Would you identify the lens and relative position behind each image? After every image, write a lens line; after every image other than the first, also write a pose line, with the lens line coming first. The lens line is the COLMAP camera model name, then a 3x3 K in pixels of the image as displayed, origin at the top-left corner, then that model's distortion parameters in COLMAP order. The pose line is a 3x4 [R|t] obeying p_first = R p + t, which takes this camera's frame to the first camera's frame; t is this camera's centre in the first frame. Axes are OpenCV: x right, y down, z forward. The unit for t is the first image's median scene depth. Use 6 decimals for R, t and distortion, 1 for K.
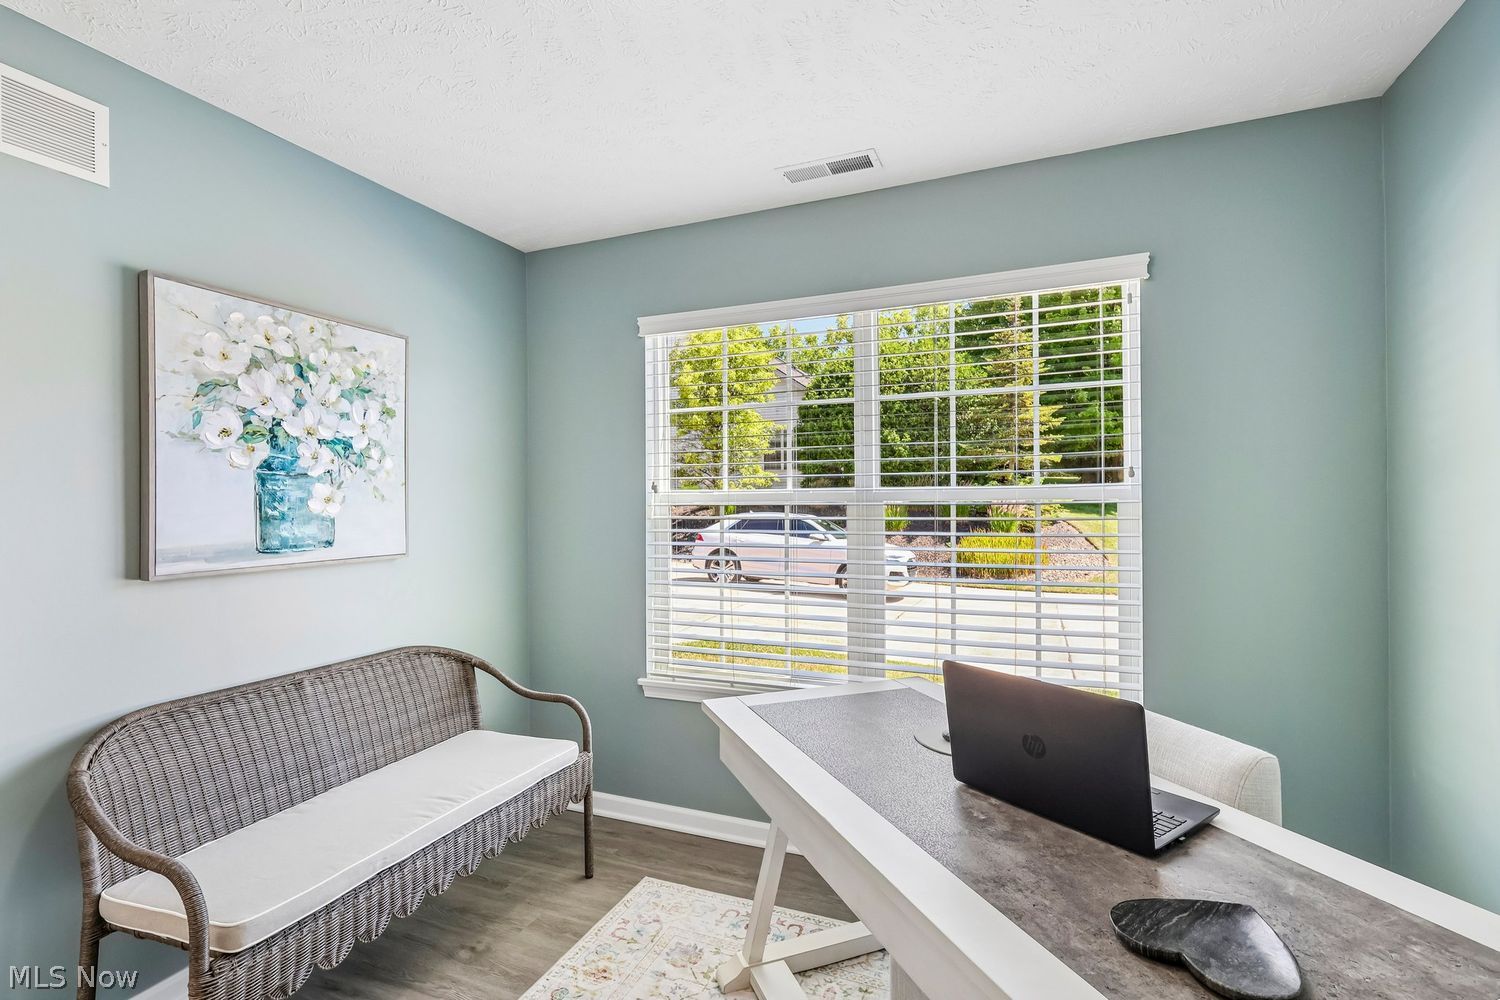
lens RADIAL K [[719.4, 0, 749.9], [0, 719.4, 505.0], [0, 0, 1]] dist [0.060159, 0.000193]
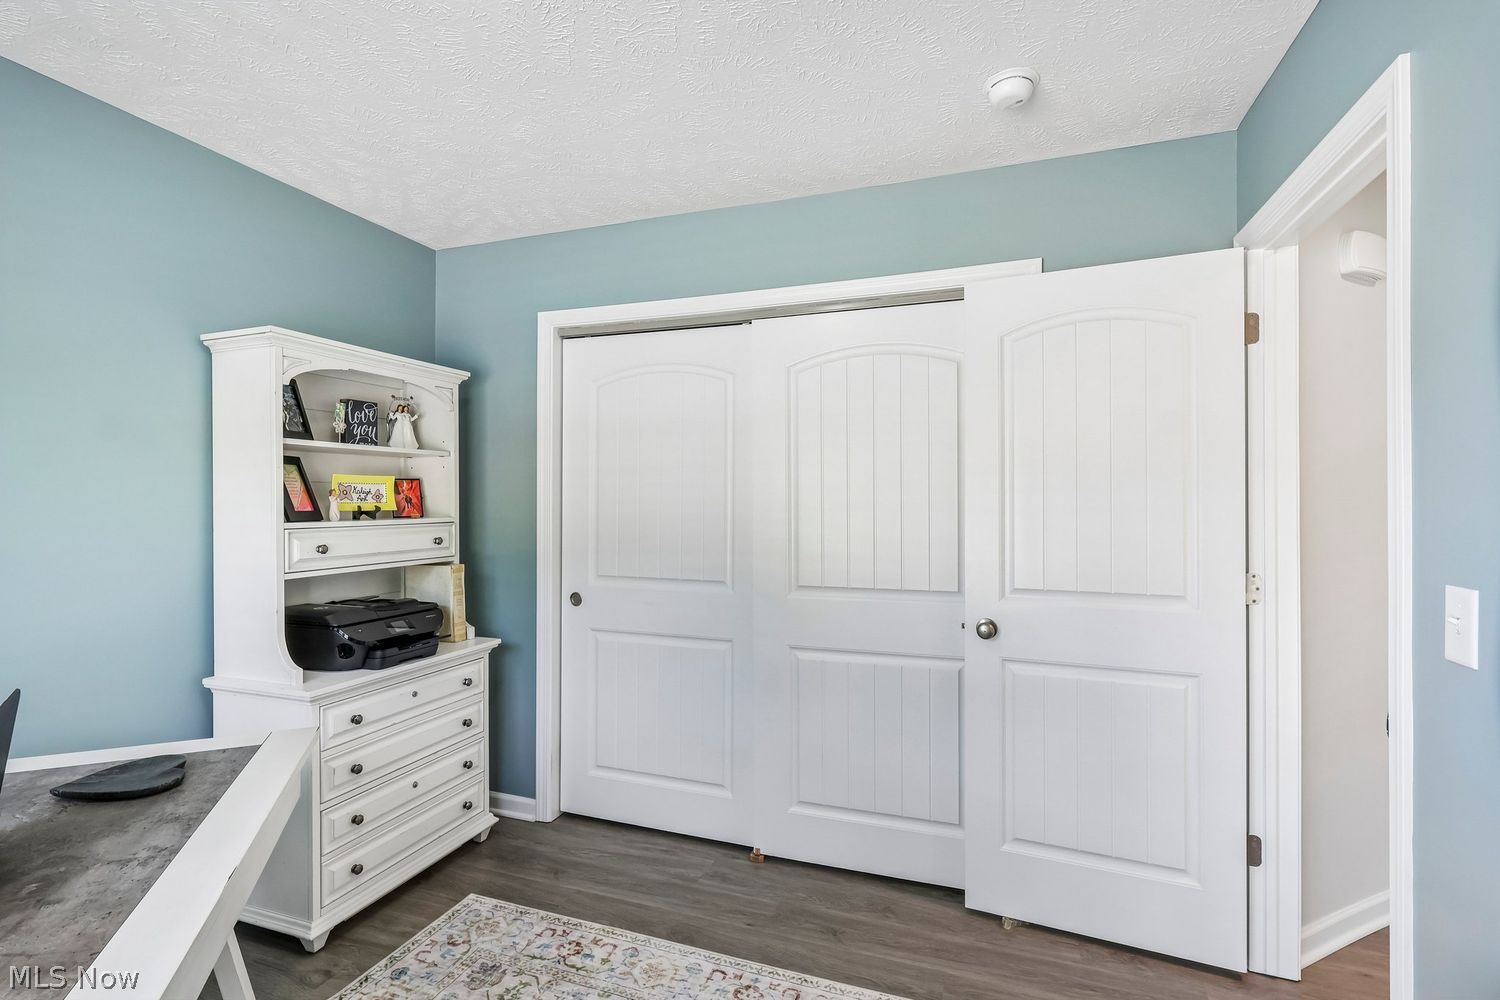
lens RADIAL K [[706.2, 0, 741.2], [0, 706.2, 498.0], [0, 0, 1]] dist [-0.000680, 0.000358]
pose [[-0.999263, 0.001388, -0.038370, -0.267471], [0.001651, 0.999975, -0.006813, -0.011306], [0.038360, -0.006872, -0.999240, 1.033782]]
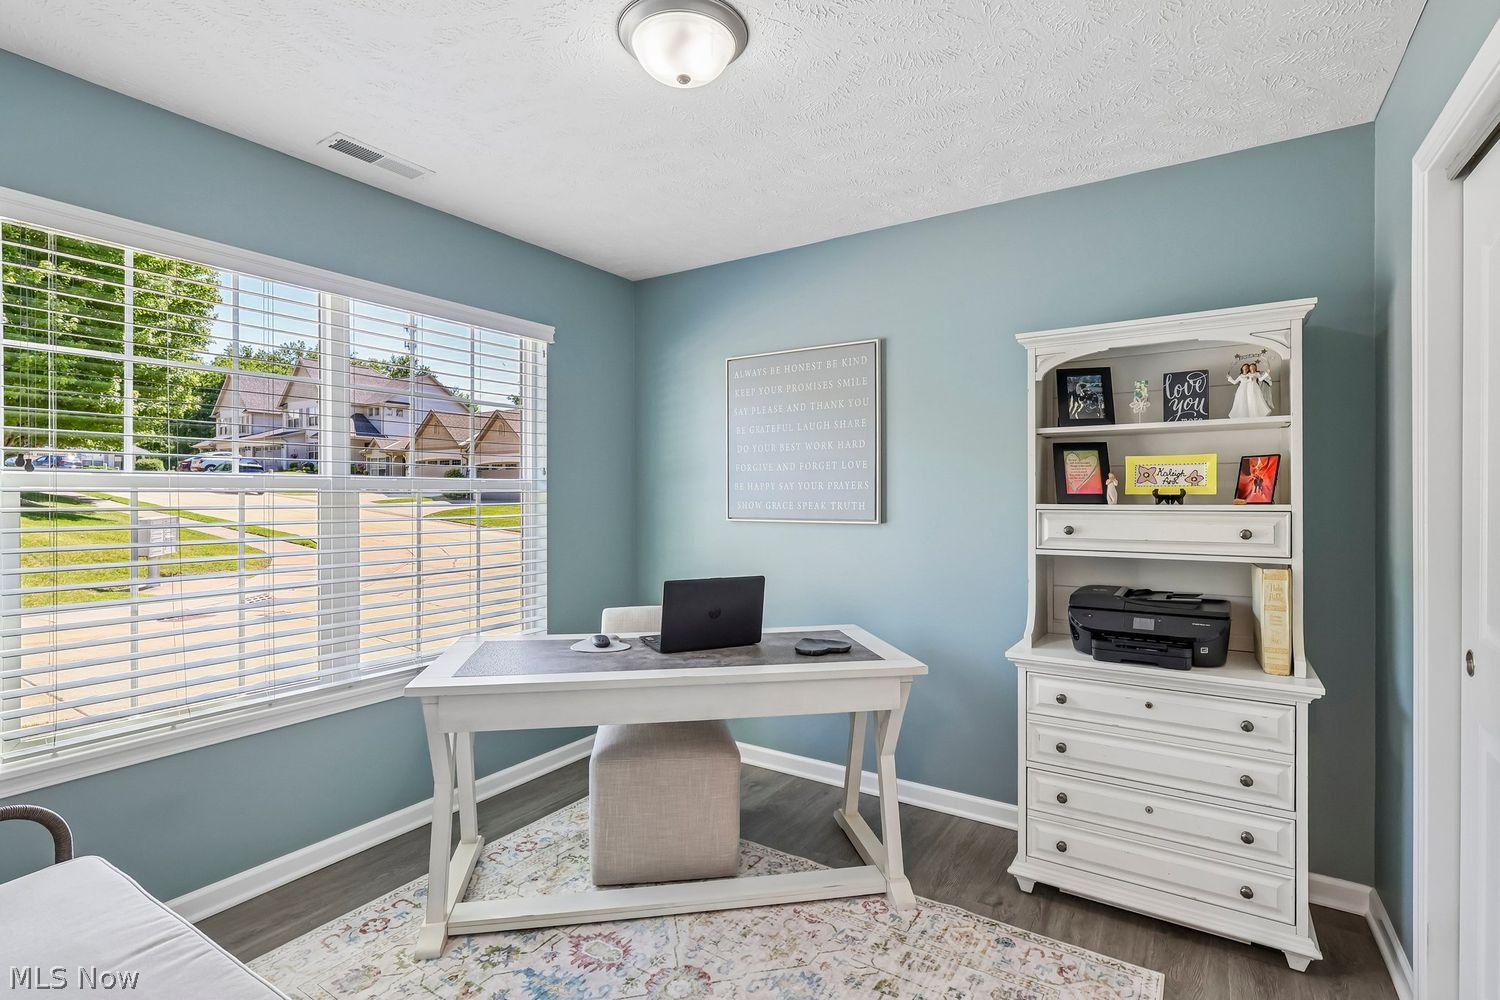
lens RADIAL K [[706.2, 0, 741.2], [0, 706.2, 498.0], [0, 0, 1]] dist [-0.000680, 0.000358]
pose [[0.196770, -0.000488, 0.980450, -0.795150], [-0.003673, 0.999992, 0.001235, 0.005101], [-0.980443, -0.003844, 0.196766, 0.331483]]
